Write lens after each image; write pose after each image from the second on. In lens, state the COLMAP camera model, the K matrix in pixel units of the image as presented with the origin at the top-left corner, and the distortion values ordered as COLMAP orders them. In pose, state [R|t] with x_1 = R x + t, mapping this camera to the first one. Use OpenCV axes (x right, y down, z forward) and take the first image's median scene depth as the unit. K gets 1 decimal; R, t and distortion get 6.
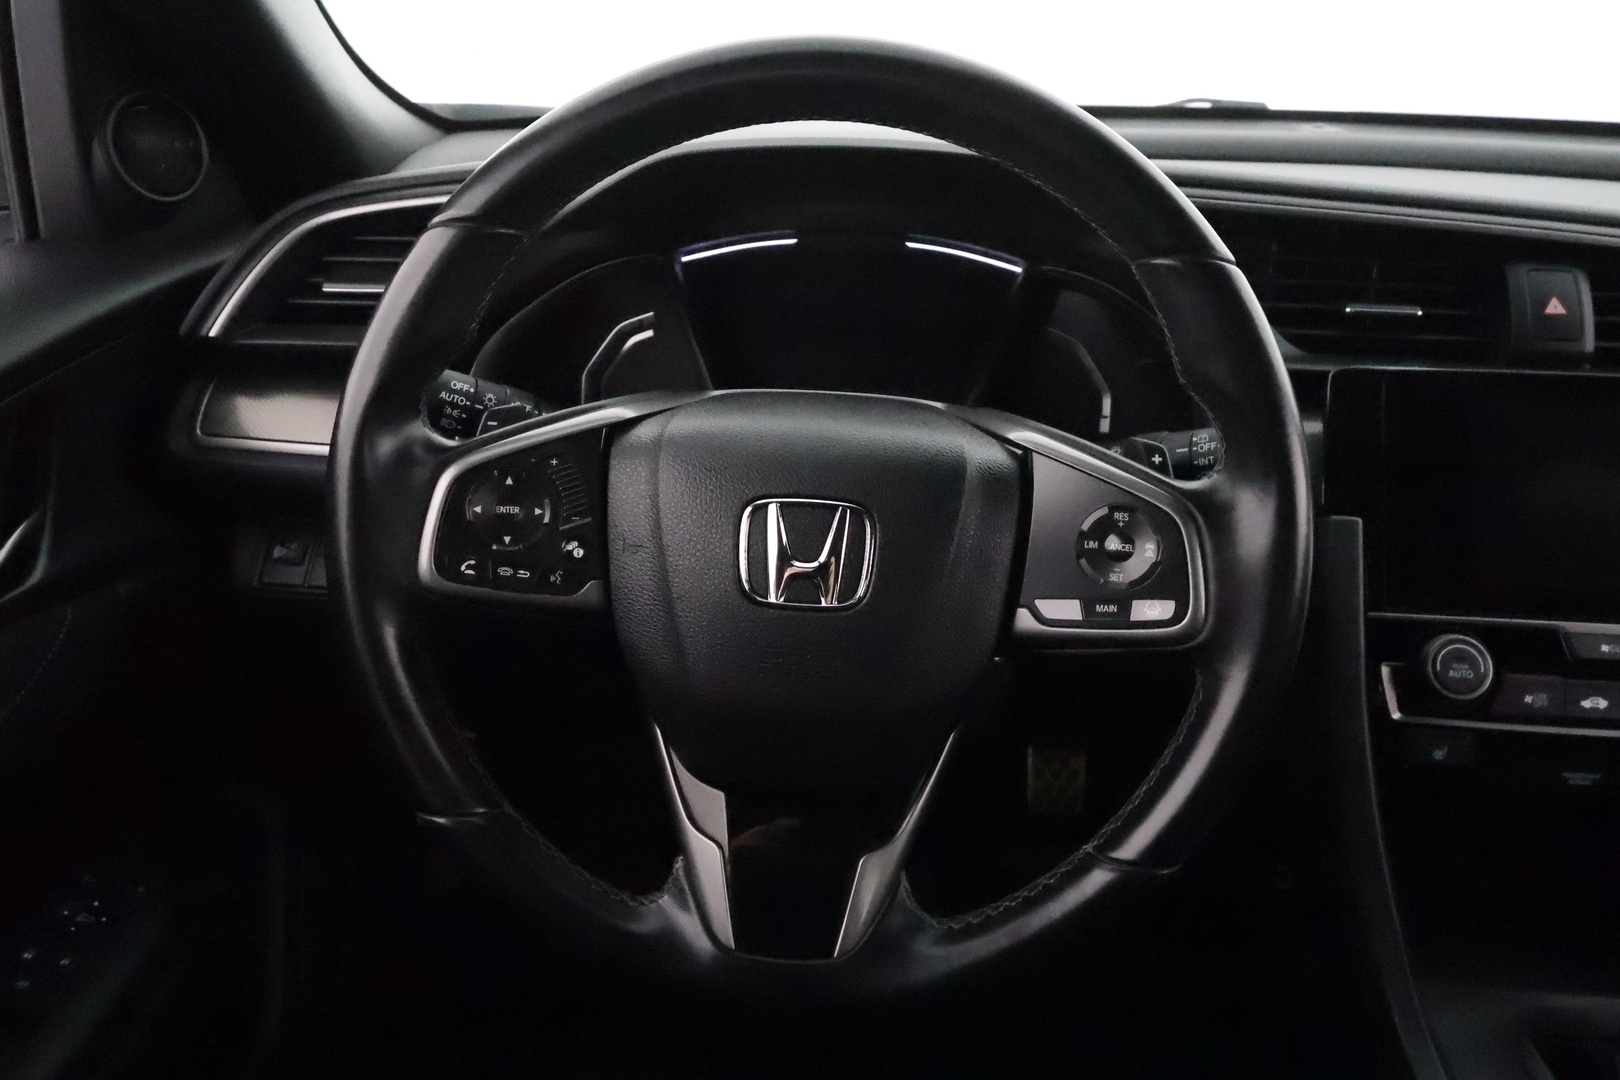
lens RADIAL K [[1175.7, 0, 812.6], [0, 1175.7, 547.4], [0, 0, 1]] dist [-0.008654, -0.001010]
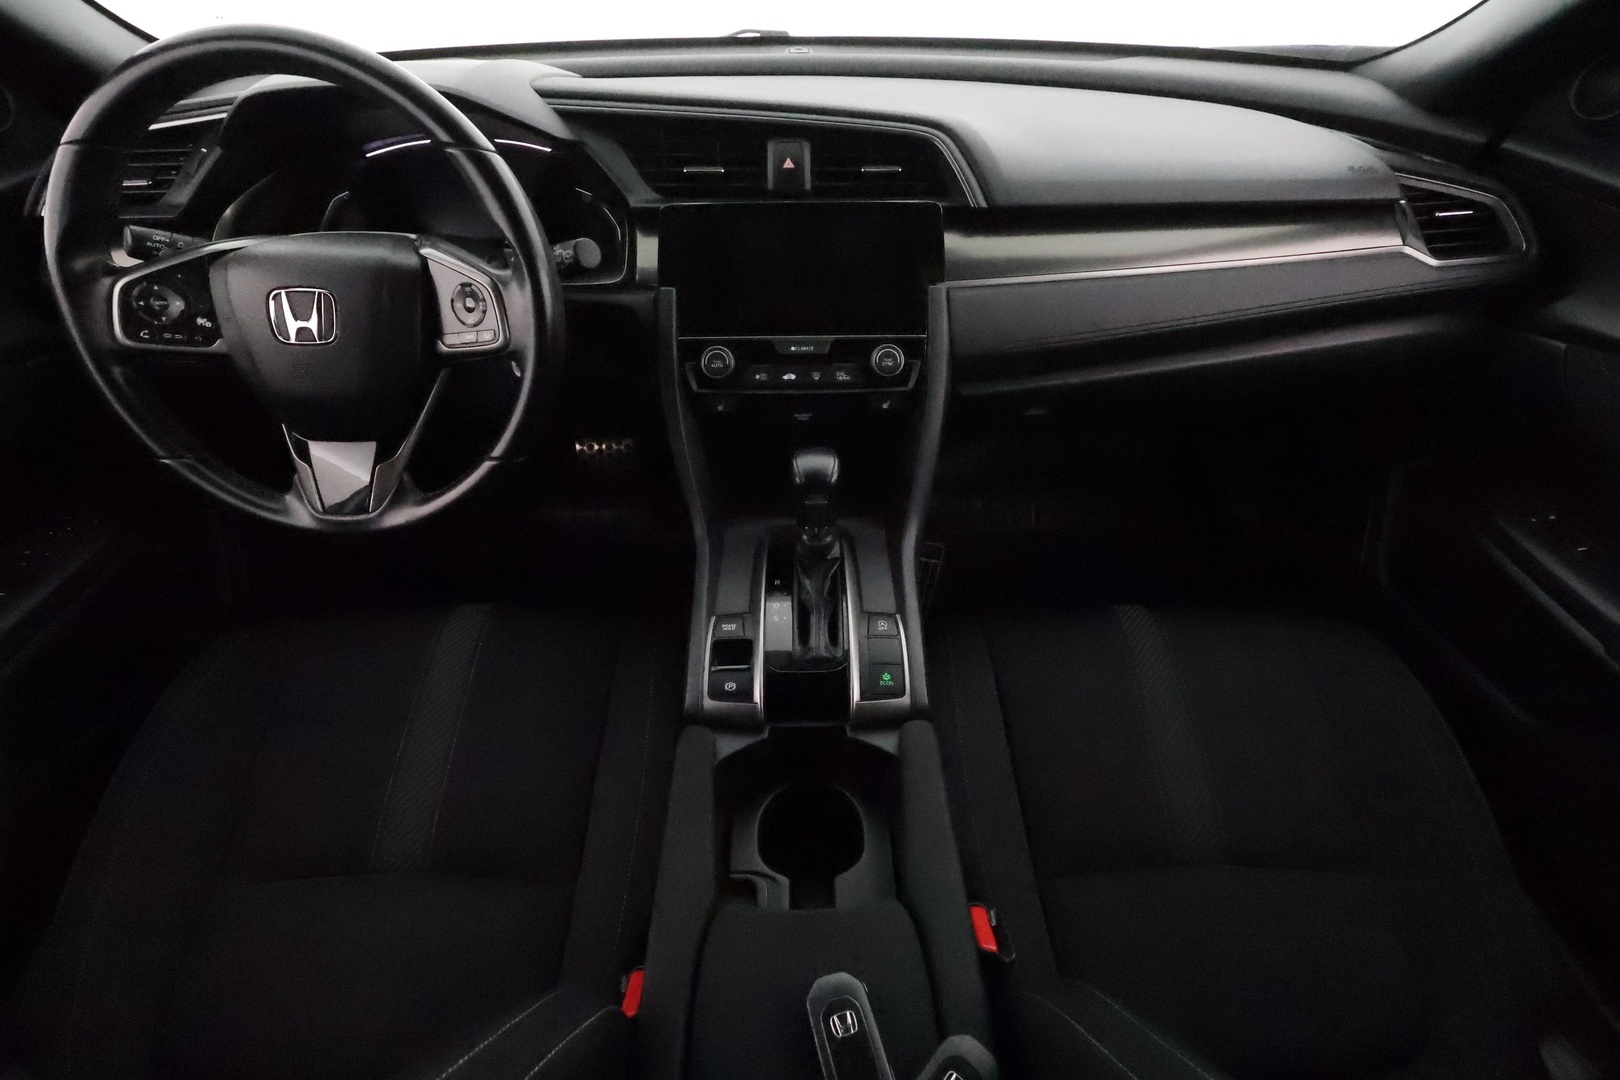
lens RADIAL K [[713.4, 0, 804.0], [0, 713.4, 529.5], [0, 0, 1]] dist [-0.000105, 0.000145]
pose [[0.996482, -0.069387, 0.047010, 0.713069], [0.055188, 0.965355, 0.255038, 0.086040], [-0.063077, -0.251546, 0.965788, -0.307412]]
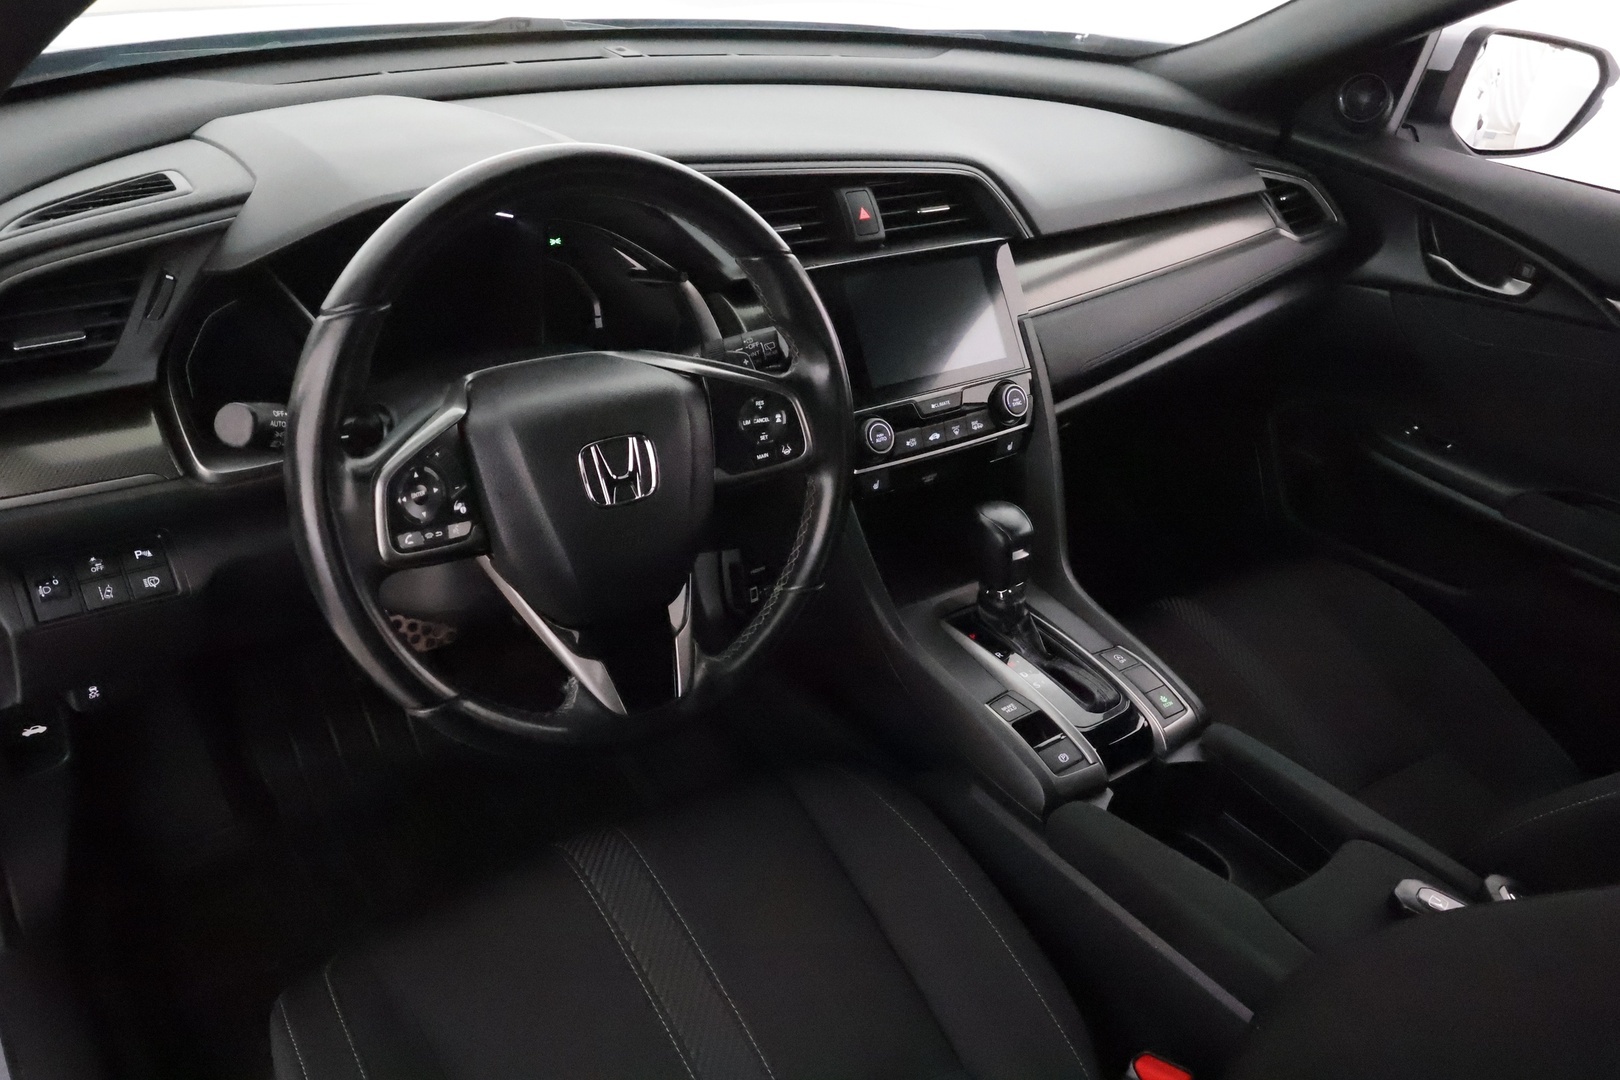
lens RADIAL K [[1251.4, 0, 810.0], [0, 1251.4, 540.0], [0, 0, 1]] dist [0.025703, -0.000056]
pose [[0.751150, -0.294380, 0.590859, -0.804003], [0.200505, 0.954518, 0.220664, -0.215940], [-0.628945, -0.047281, 0.776011, -0.483227]]
